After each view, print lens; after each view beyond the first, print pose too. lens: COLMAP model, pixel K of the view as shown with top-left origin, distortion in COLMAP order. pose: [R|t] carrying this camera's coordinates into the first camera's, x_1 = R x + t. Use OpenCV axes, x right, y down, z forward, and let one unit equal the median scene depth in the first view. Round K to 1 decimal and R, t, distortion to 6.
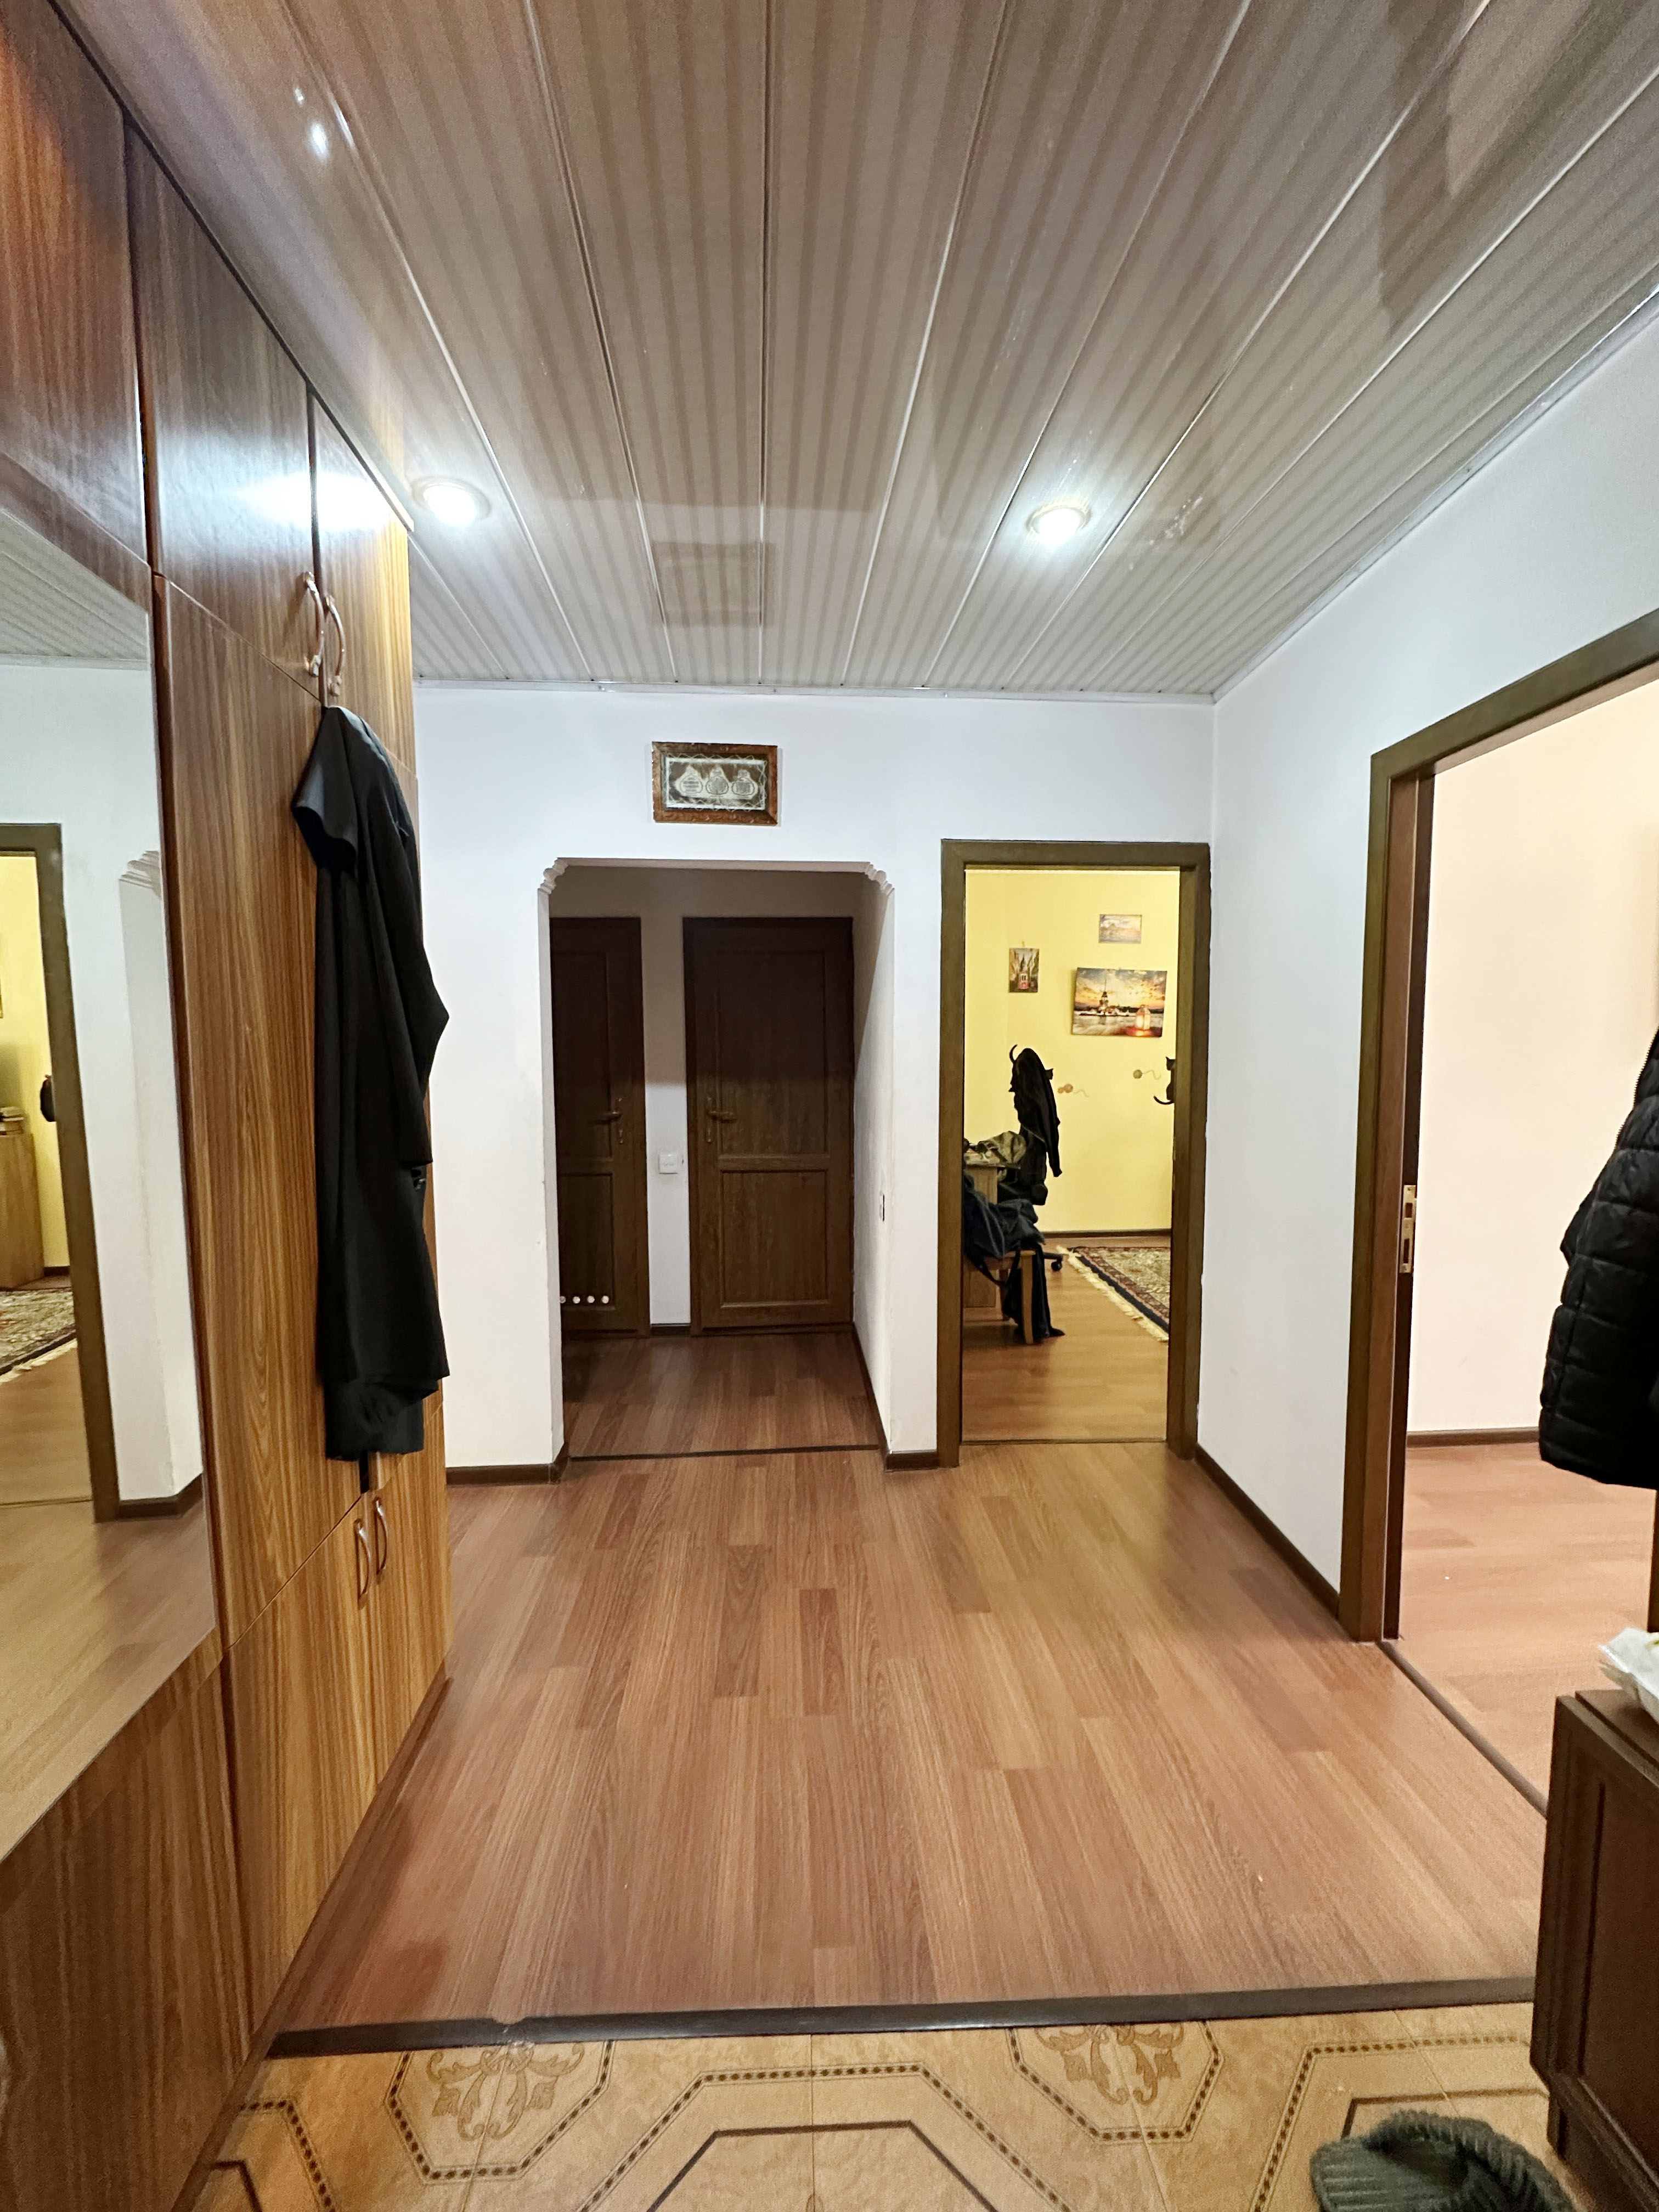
lens RADIAL K [[871.5, 0, 829.5], [0, 871.5, 1106.0], [0, 0, 1]] dist [-0.001286, -0.000066]
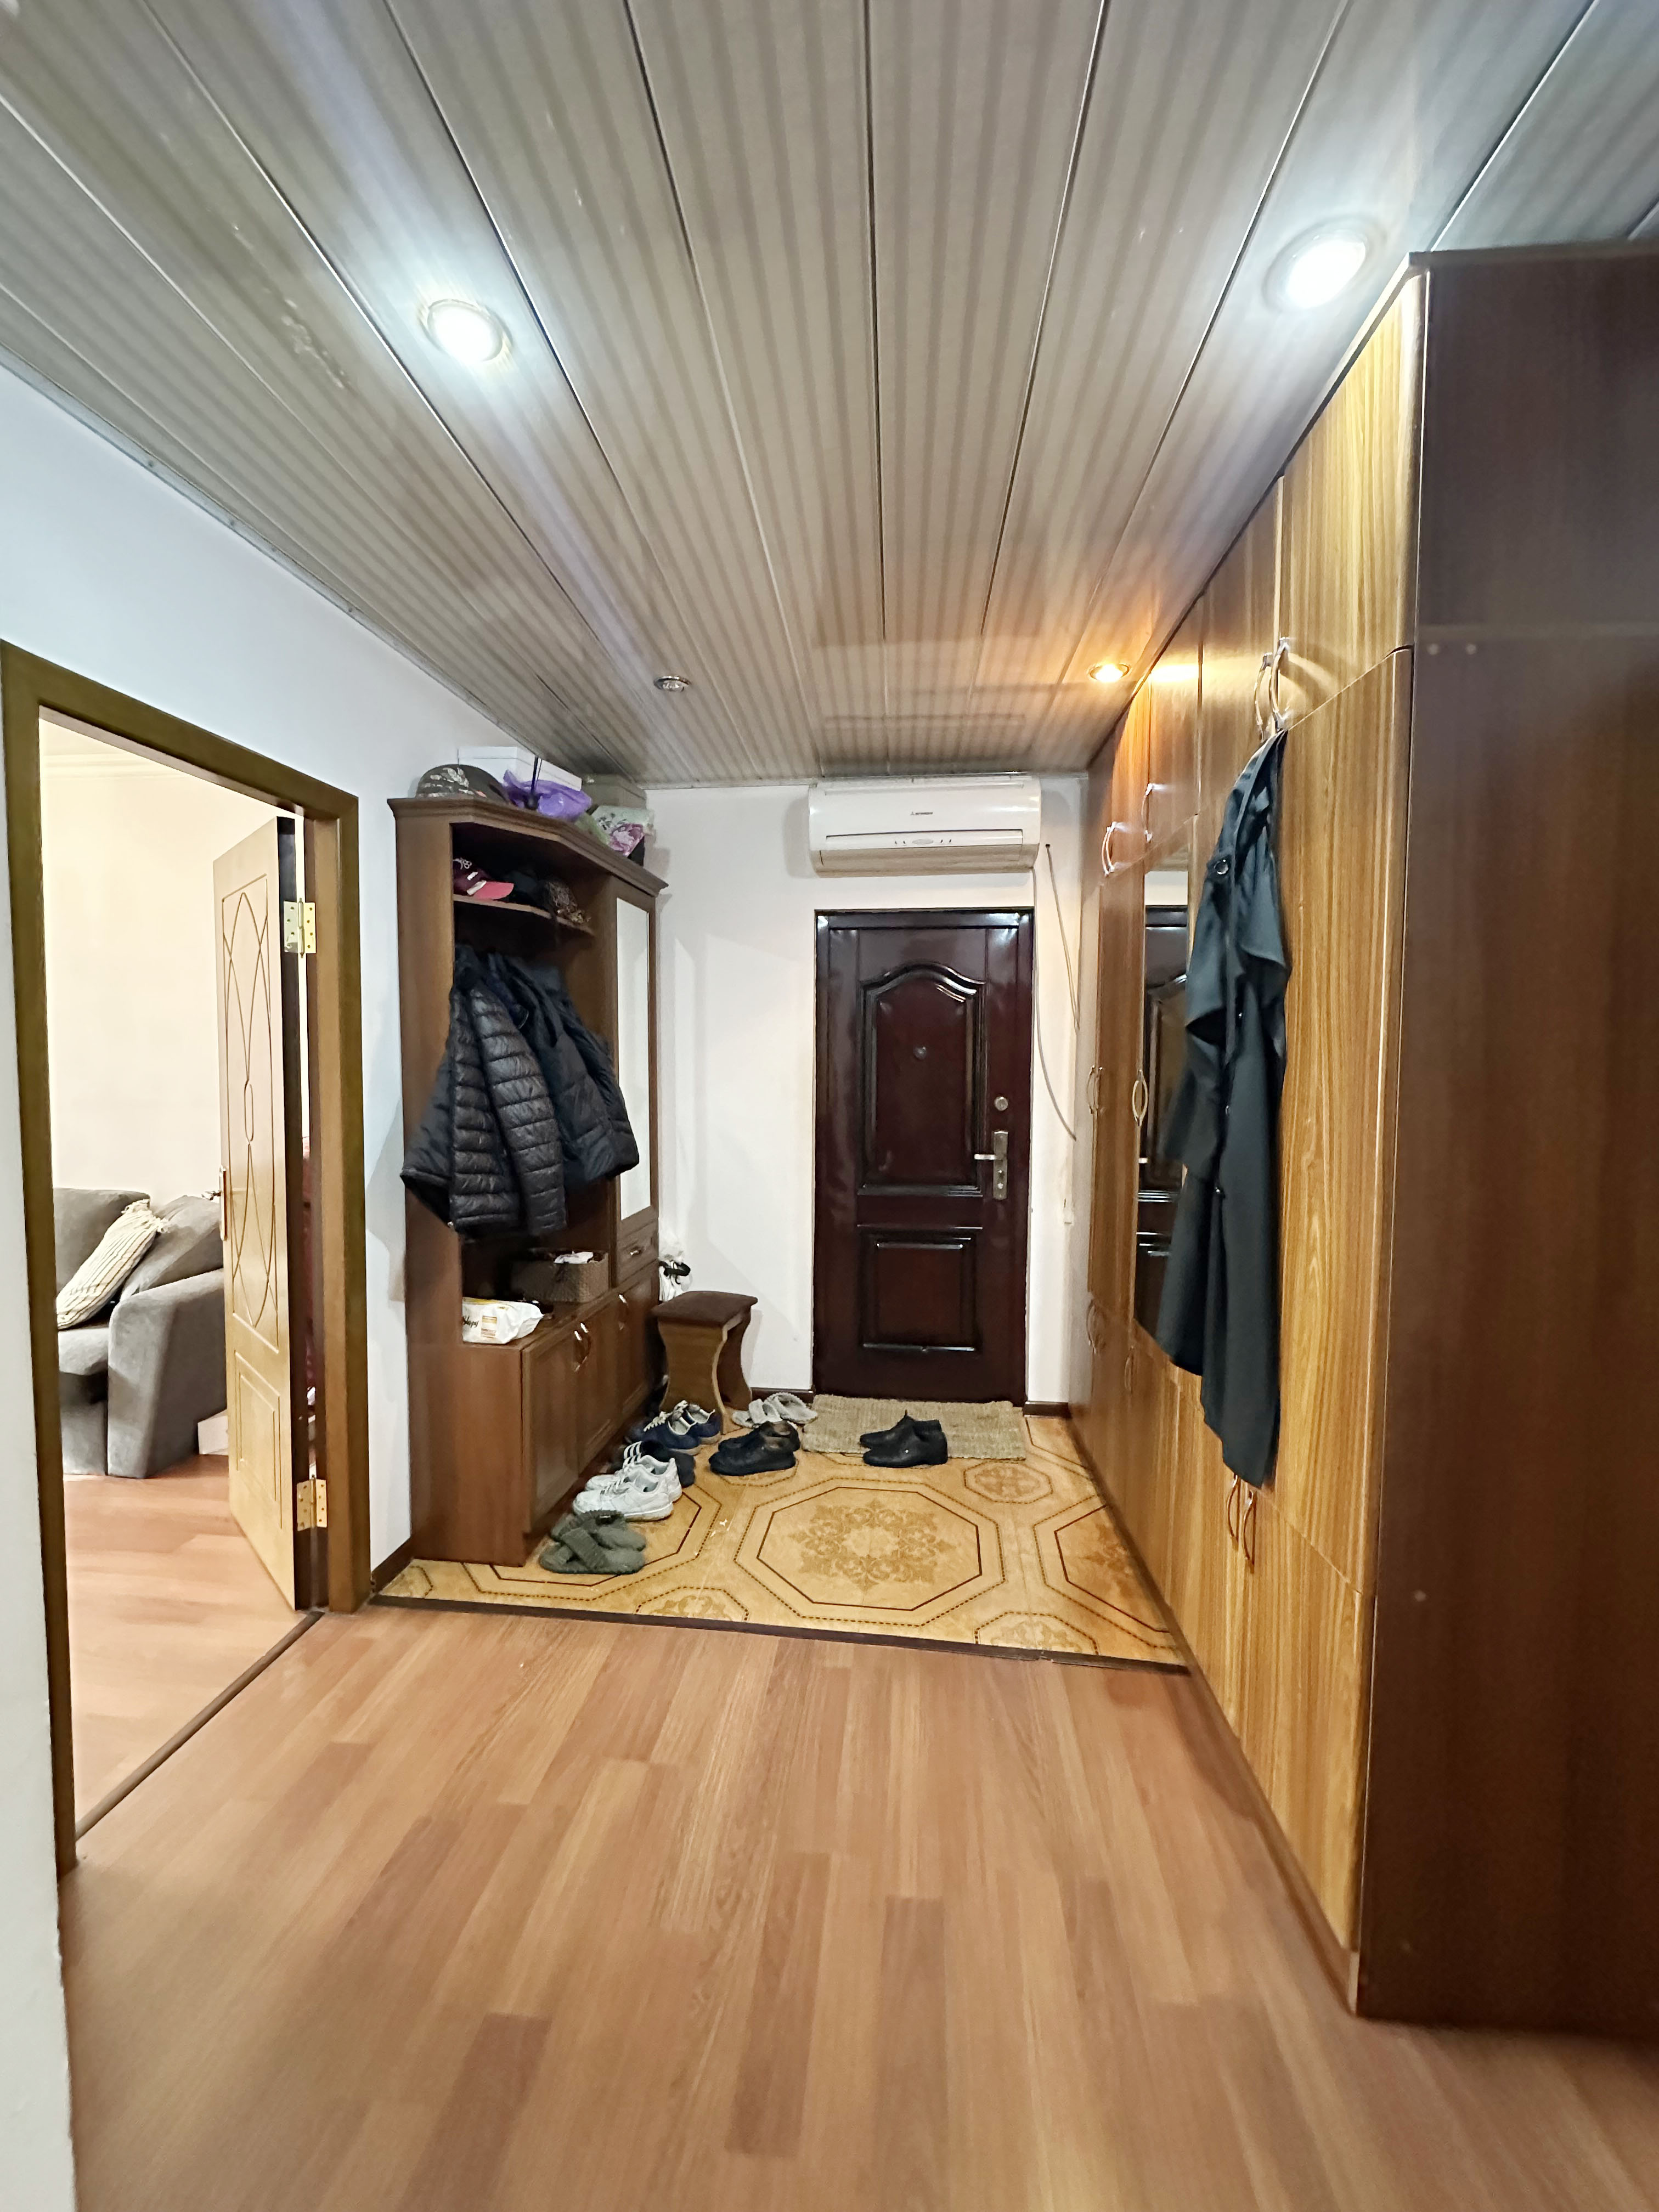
lens RADIAL K [[871.5, 0, 829.5], [0, 871.5, 1106.0], [0, 0, 1]] dist [-0.001286, -0.000066]
pose [[-0.986883, -0.009002, 0.161183, -0.189662], [0.010746, 0.992567, 0.121228, -0.140556], [-0.161076, 0.121370, -0.979451, 2.098907]]
